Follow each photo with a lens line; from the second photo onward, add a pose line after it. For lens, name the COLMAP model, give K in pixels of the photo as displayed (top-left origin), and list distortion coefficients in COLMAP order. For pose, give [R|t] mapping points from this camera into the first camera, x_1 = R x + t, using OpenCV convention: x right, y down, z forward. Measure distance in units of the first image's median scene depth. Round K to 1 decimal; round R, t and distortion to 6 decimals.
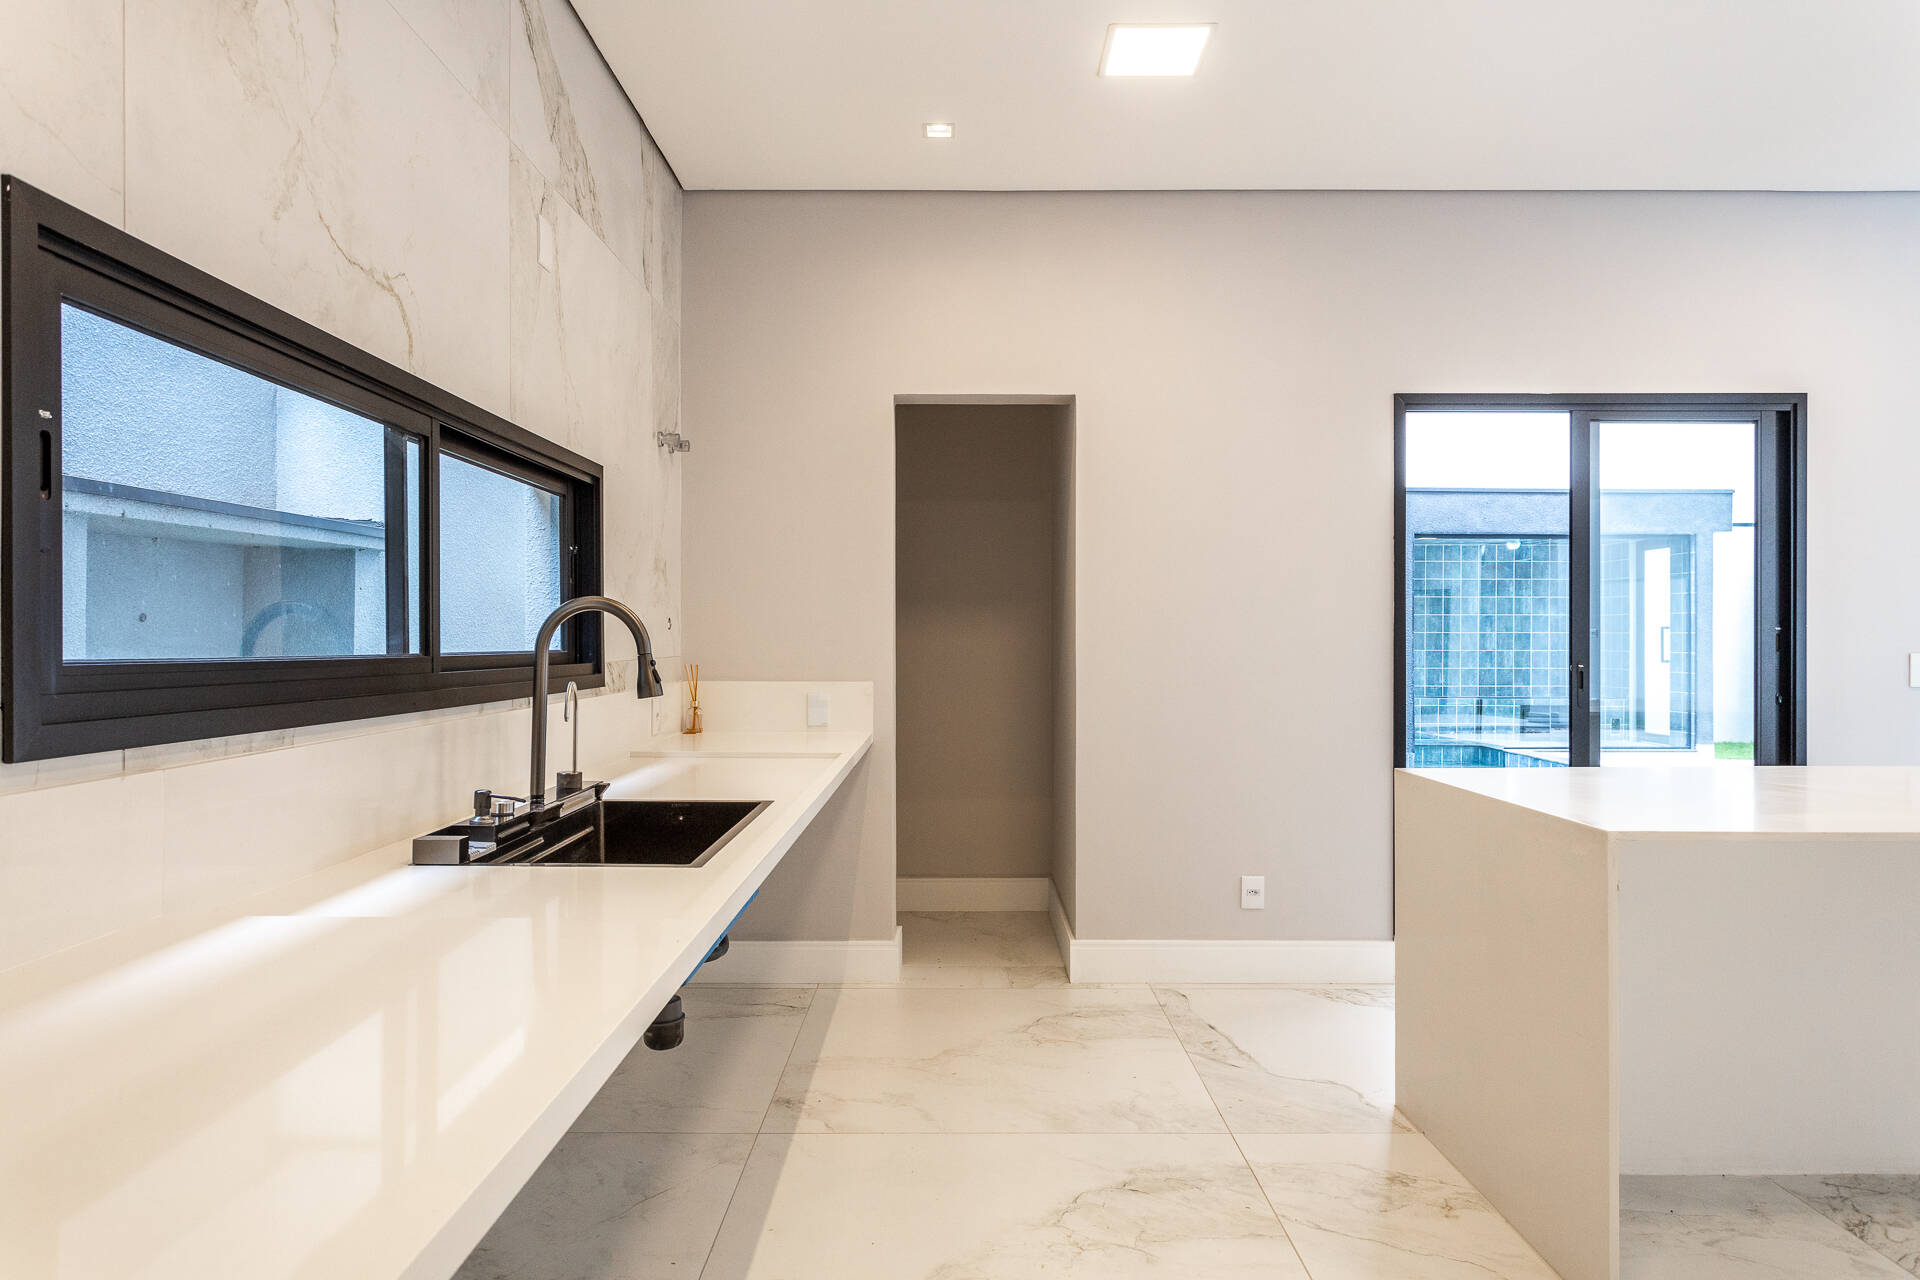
lens RADIAL K [[1172.9, 0, 960.3], [0, 1172.9, 637.8], [0, 0, 1]] dist [0.001971, 0.001378]
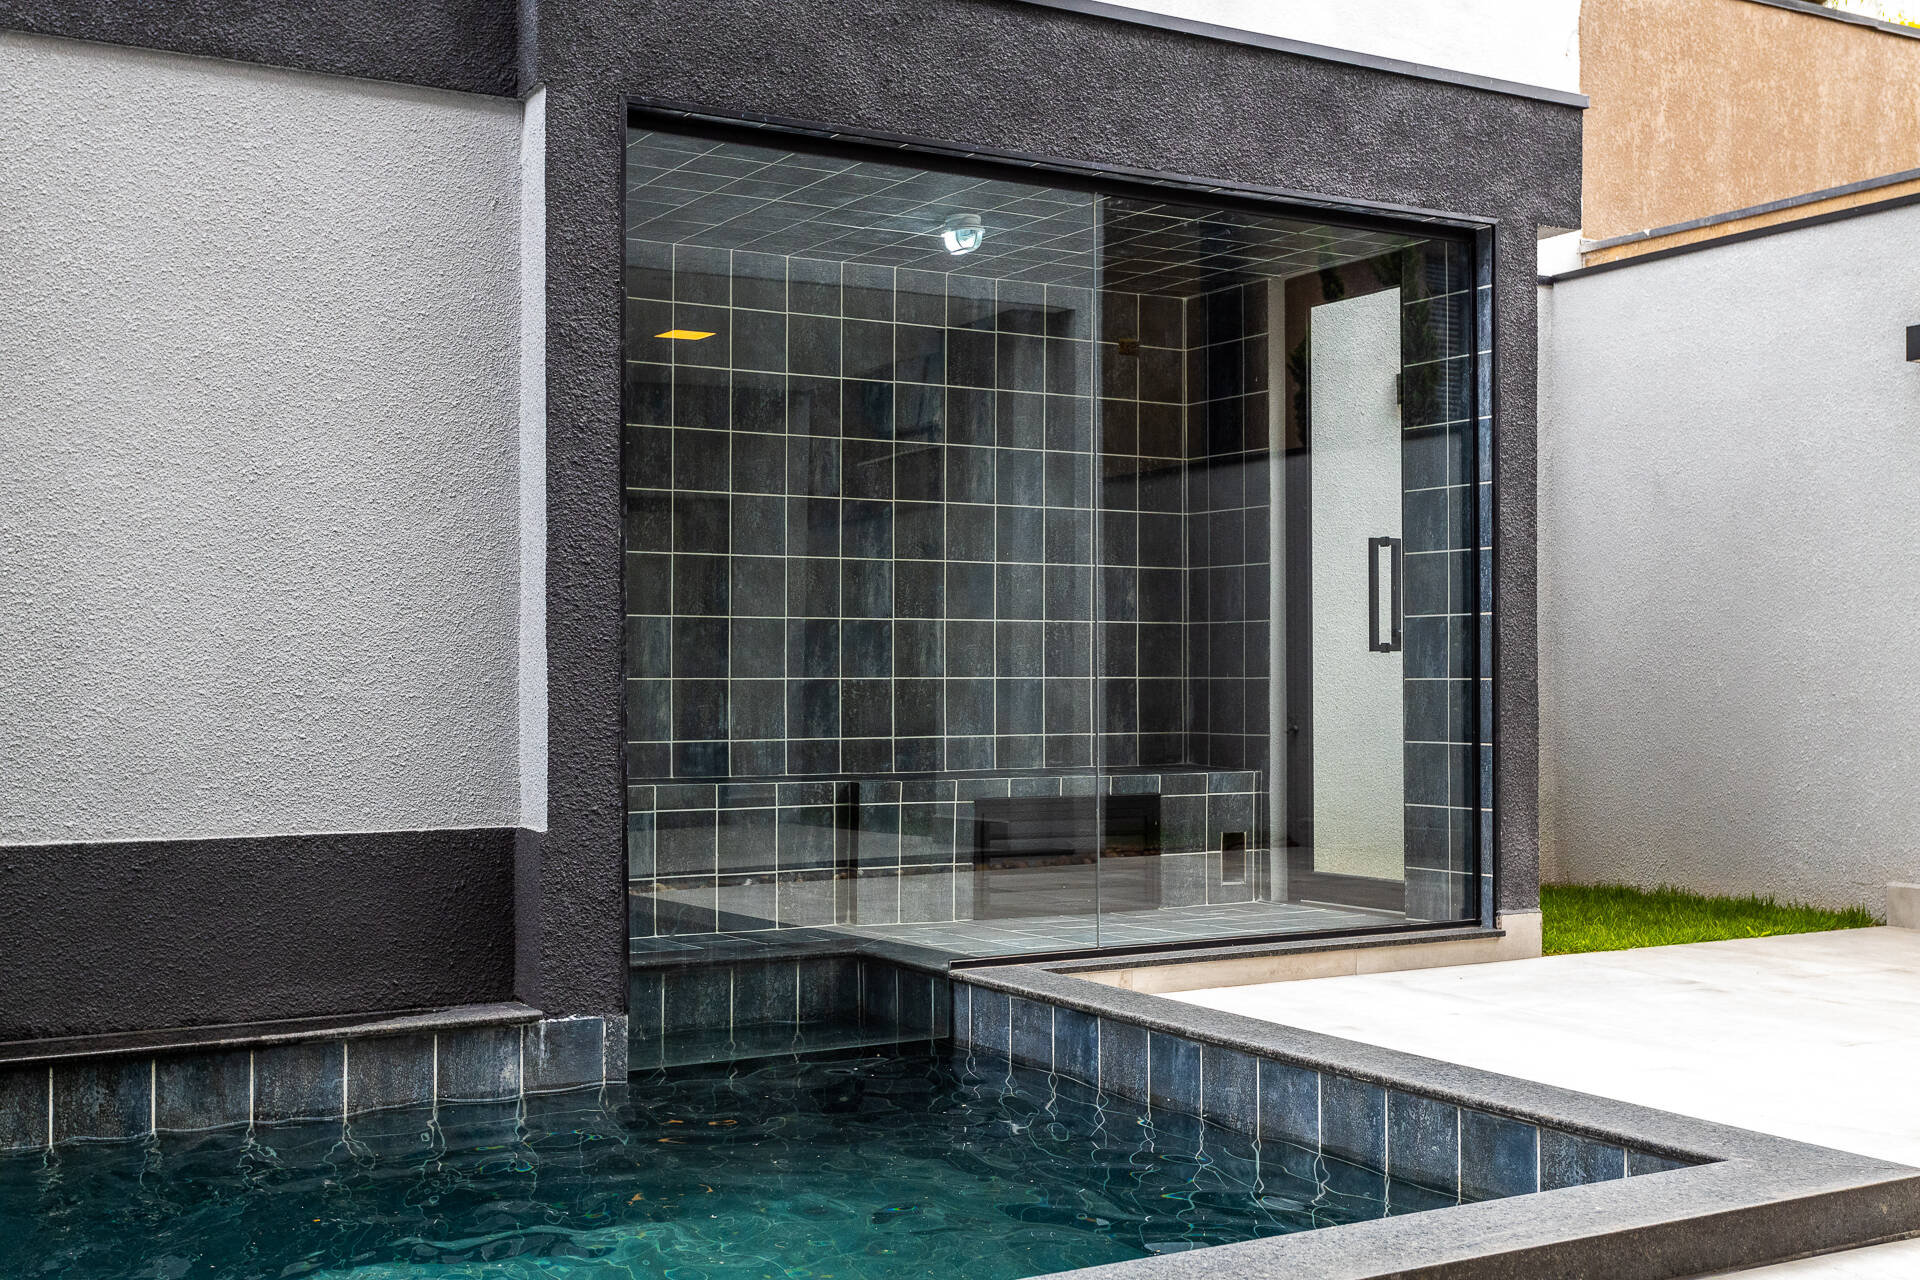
lens RADIAL K [[2177.5, 0, 963.5], [0, 2177.5, 641.6], [0, 0, 1]] dist [-0.005325, 0.000000]
pose [[0.876220, 0.000455, 0.481911, 0.220753], [0.004733, 0.999943, -0.009549, 0.024068], [-0.481888, 0.010648, 0.876168, 0.546546]]
